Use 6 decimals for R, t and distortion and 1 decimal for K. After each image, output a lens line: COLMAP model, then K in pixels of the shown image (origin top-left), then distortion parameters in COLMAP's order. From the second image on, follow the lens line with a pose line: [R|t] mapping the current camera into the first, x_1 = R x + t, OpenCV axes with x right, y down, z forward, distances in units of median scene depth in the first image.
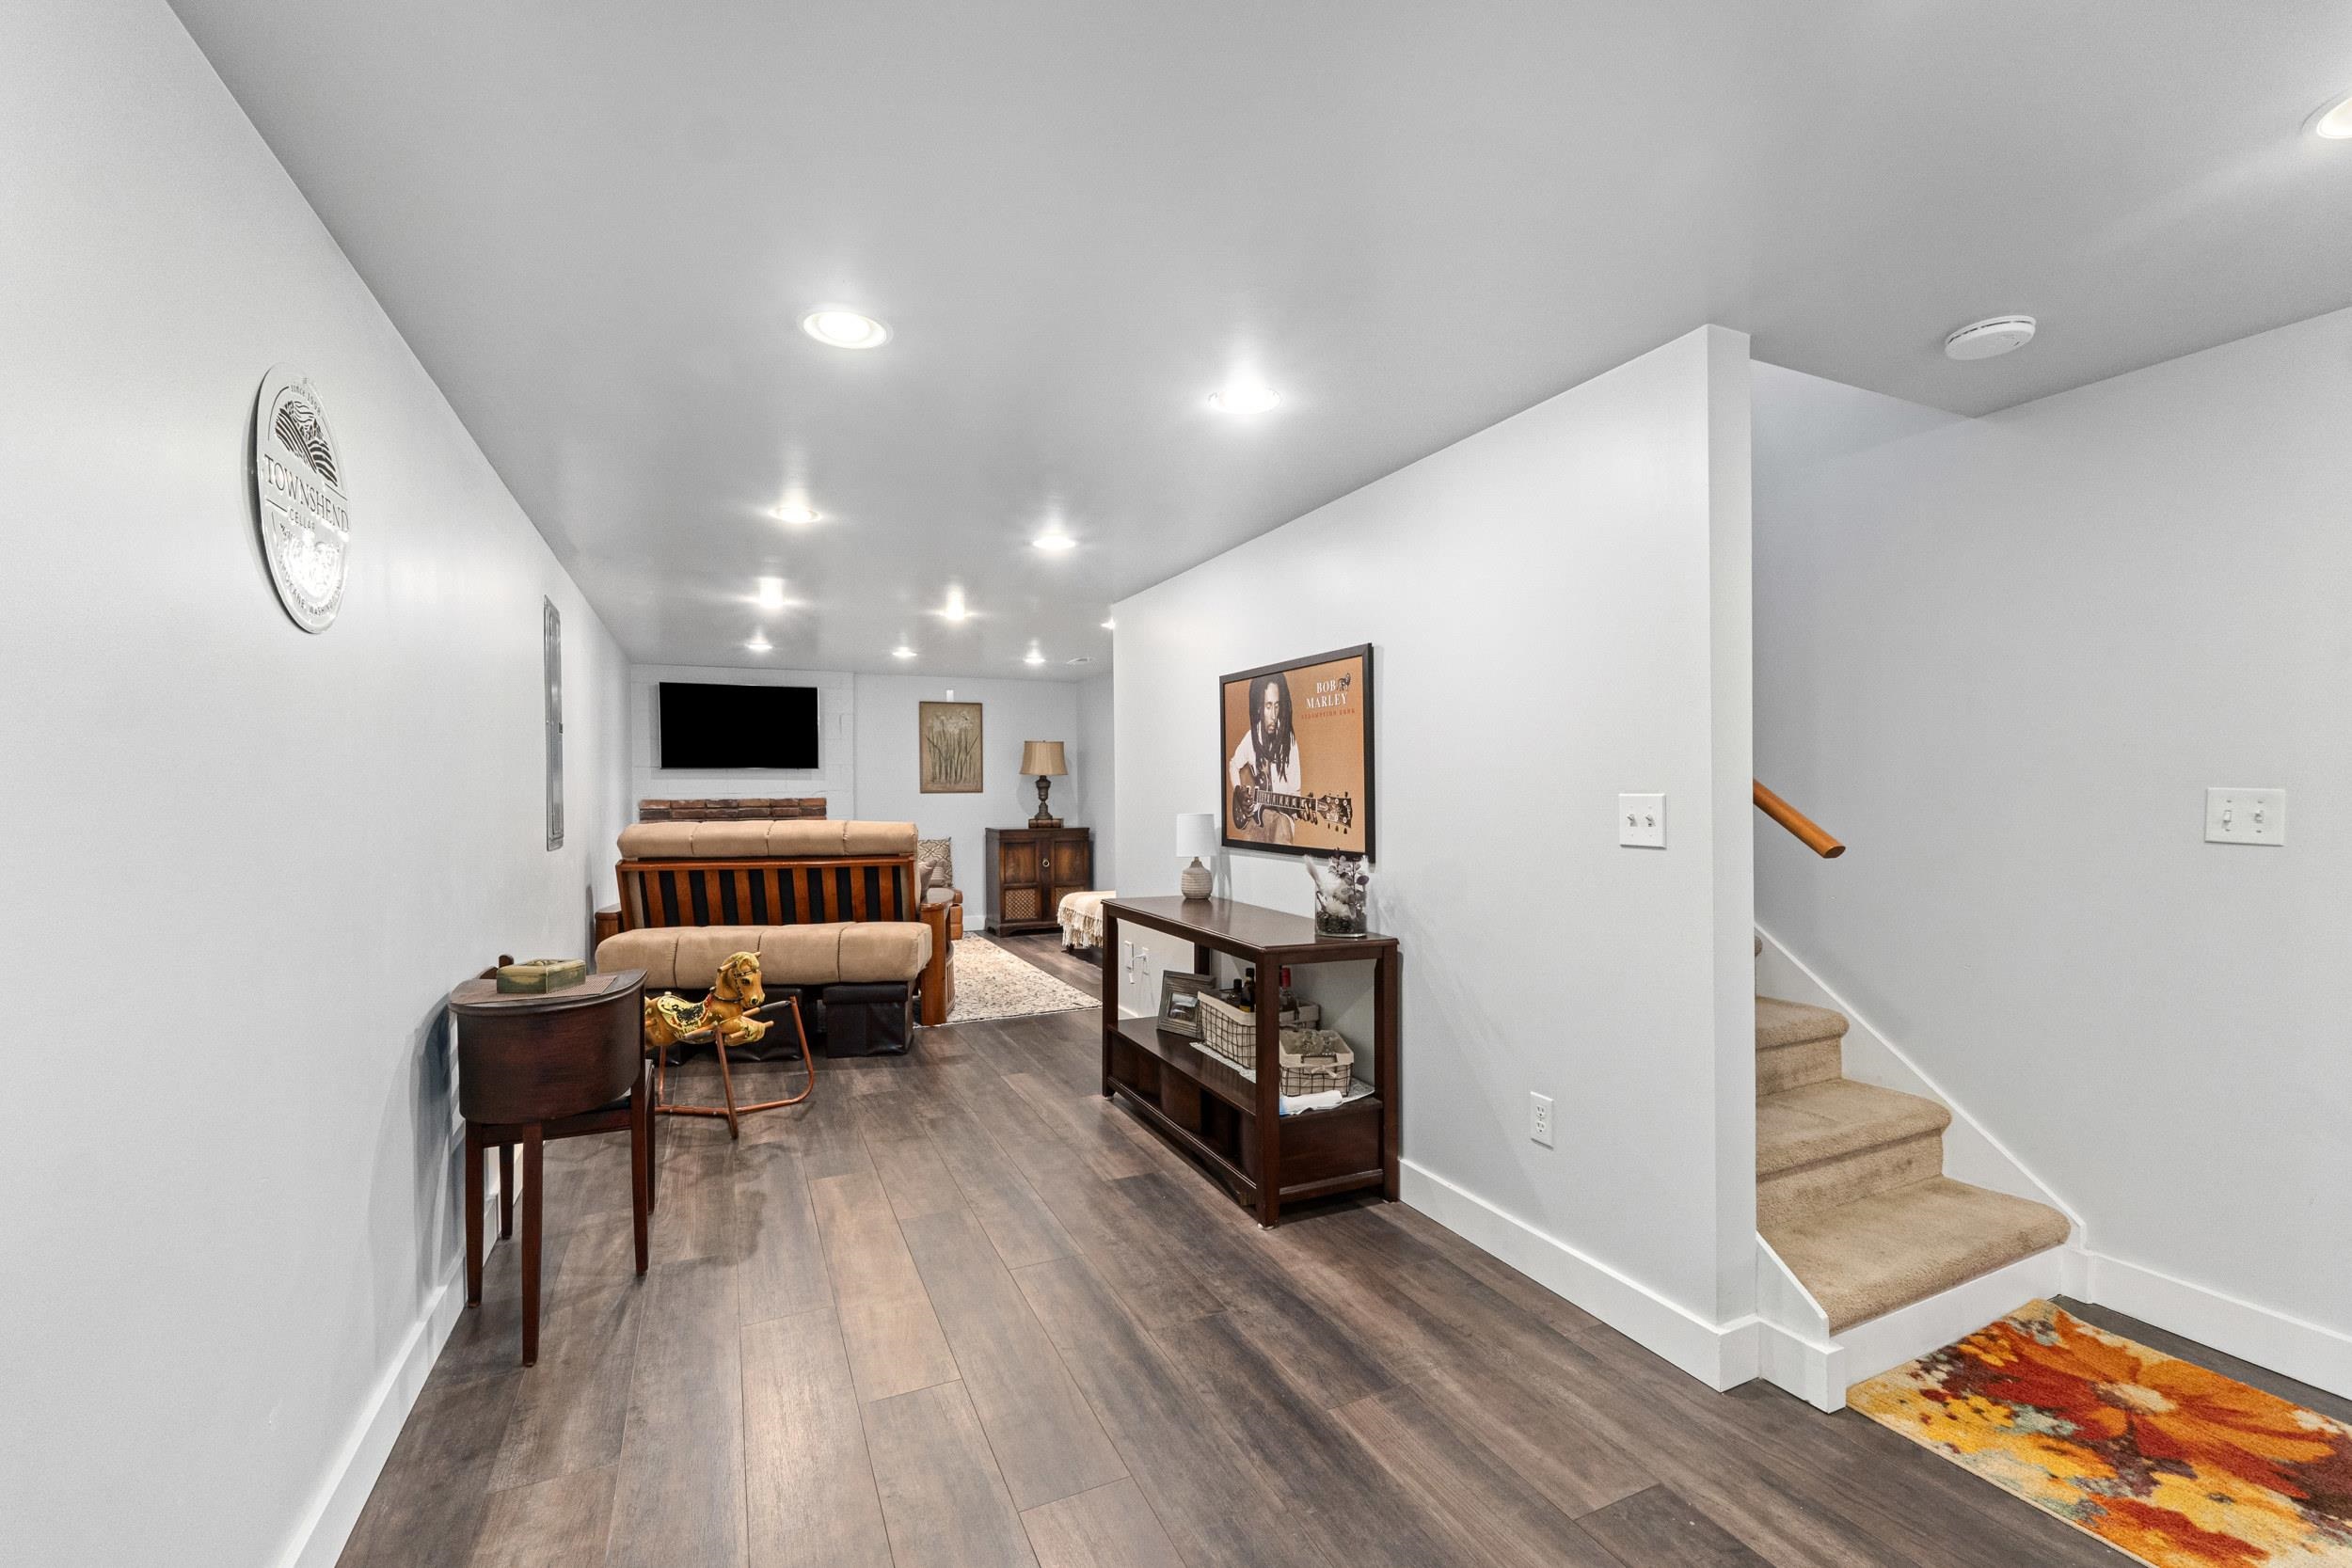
lens RADIAL K [[985.9, 0, 1170.5], [0, 985.9, 799.1], [0, 0, 1]] dist [-0.007280, -0.000044]
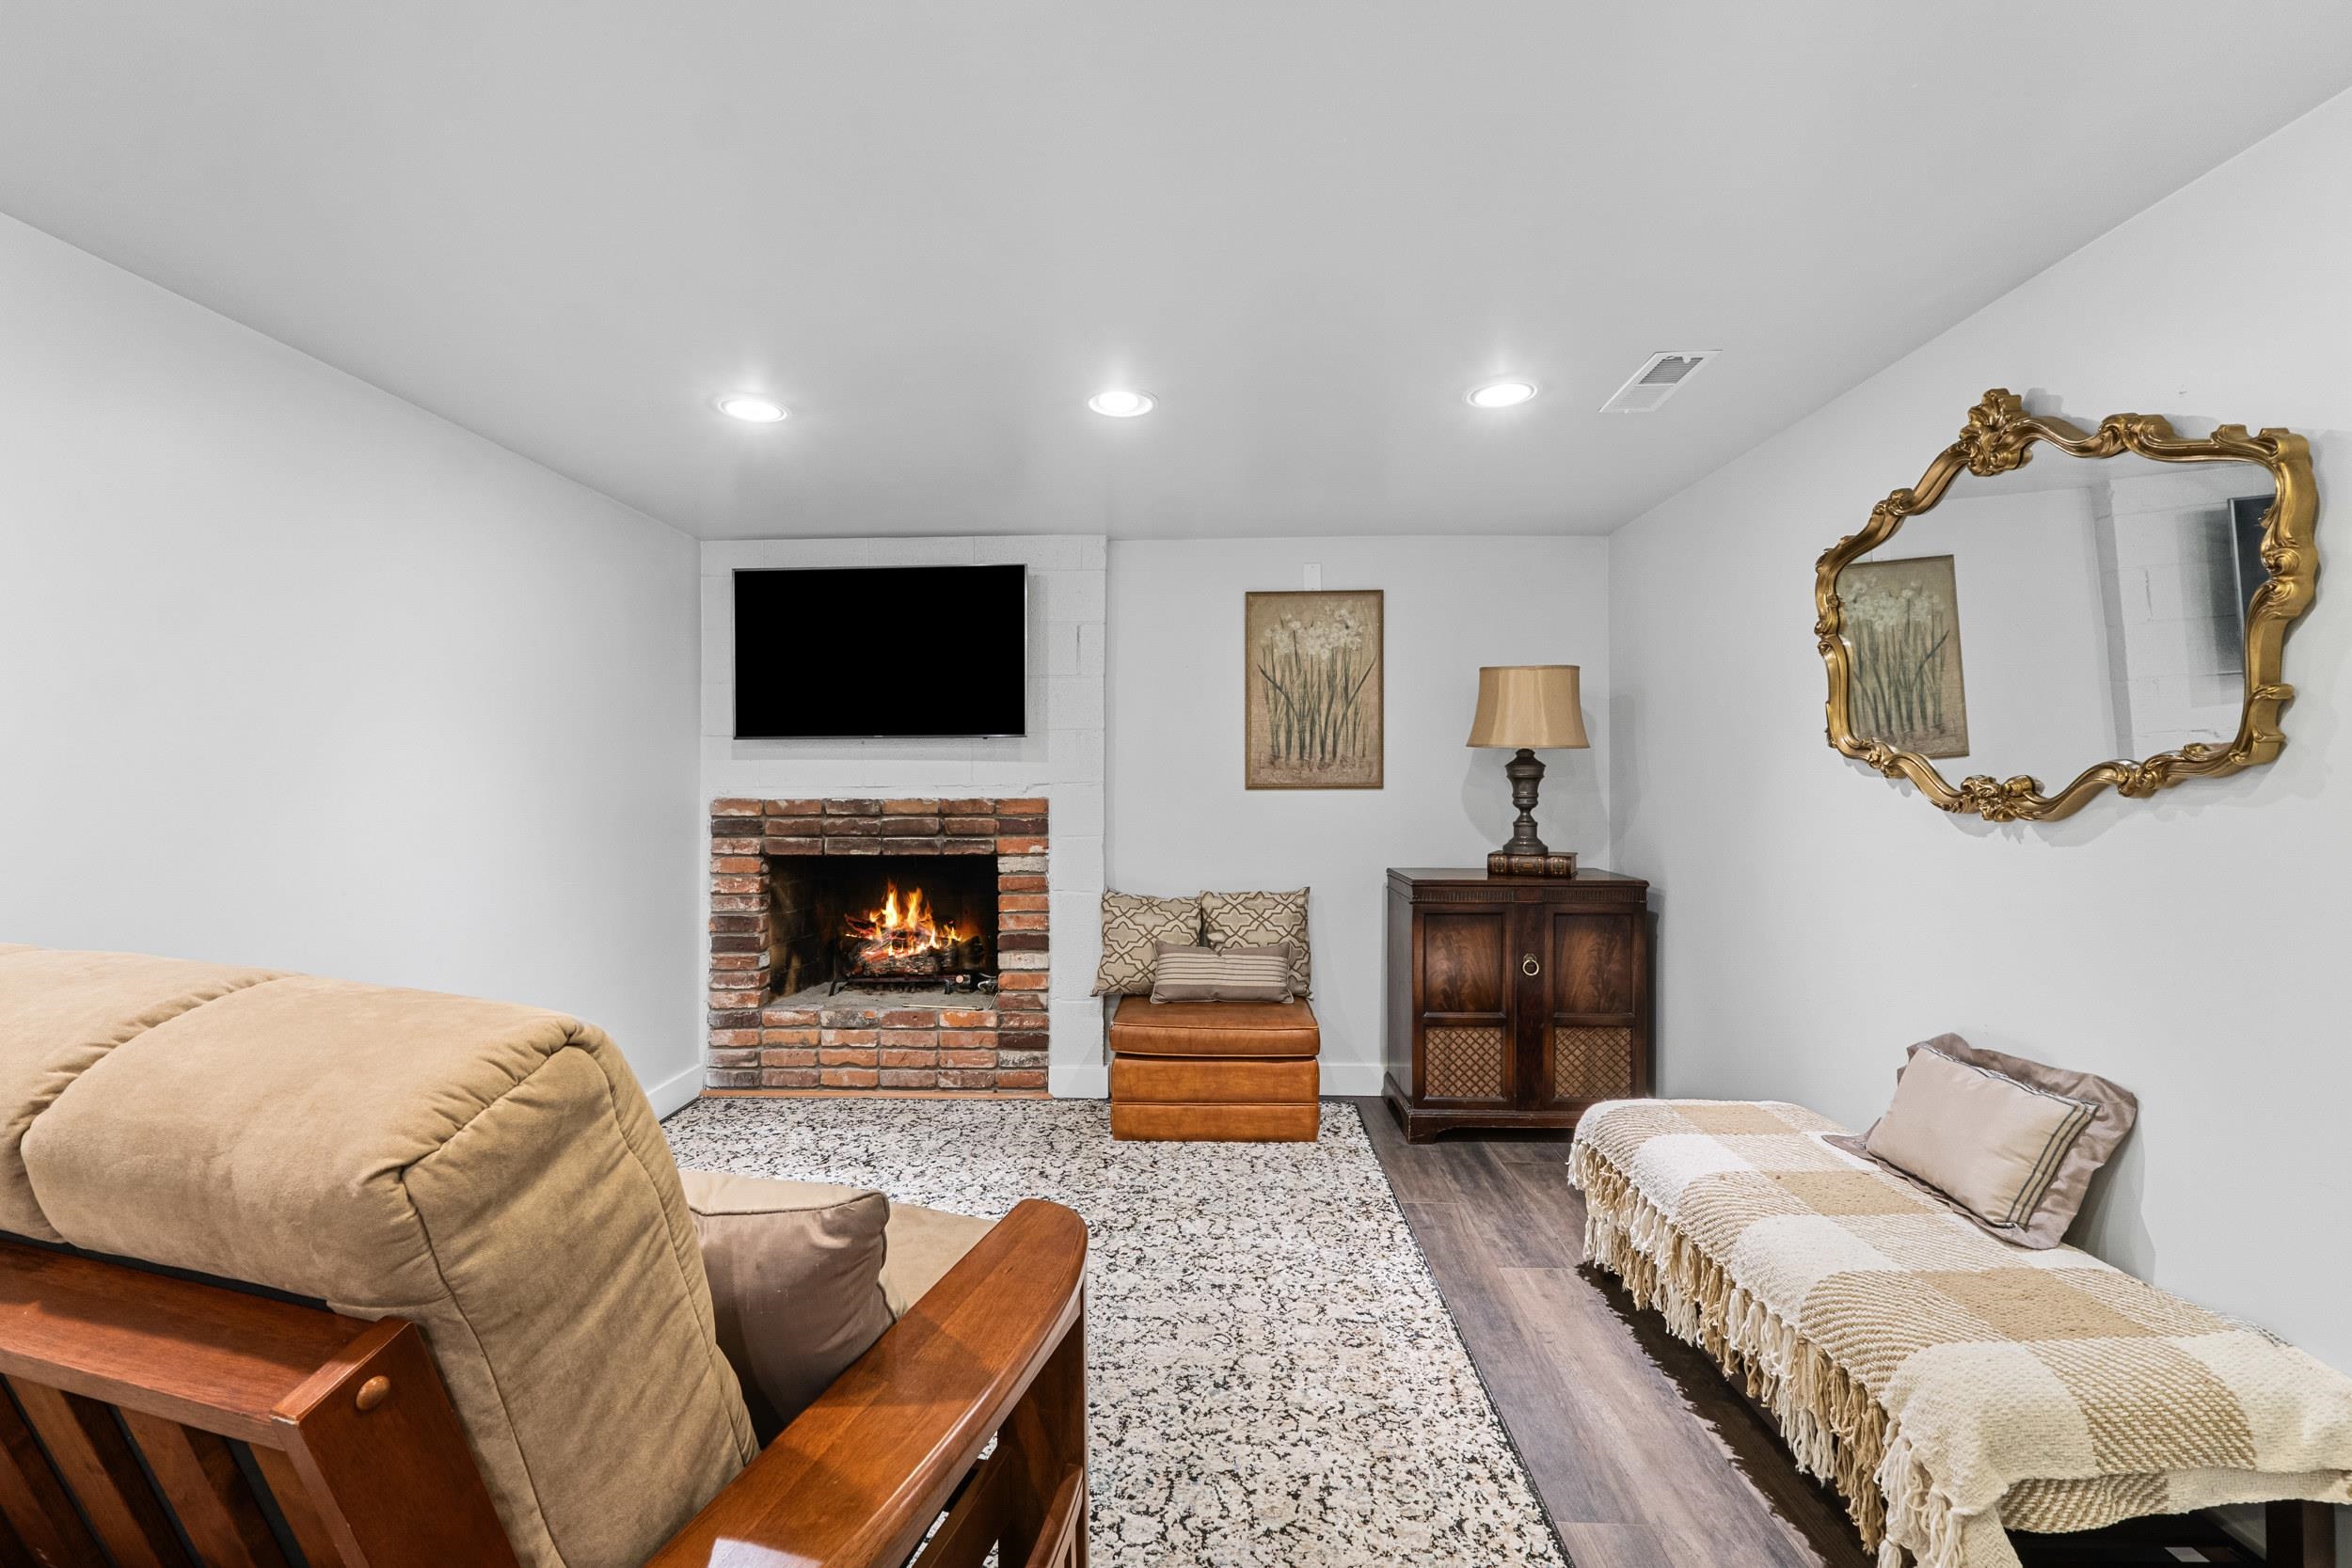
lens RADIAL K [[985.9, 0, 1170.5], [0, 985.9, 799.1], [0, 0, 1]] dist [-0.007280, -0.000044]
pose [[0.889487, 0.008818, -0.456875, -0.073689], [-0.010573, 0.999943, -0.001285, -0.000651], [0.456838, 0.005973, 0.889530, 0.571502]]
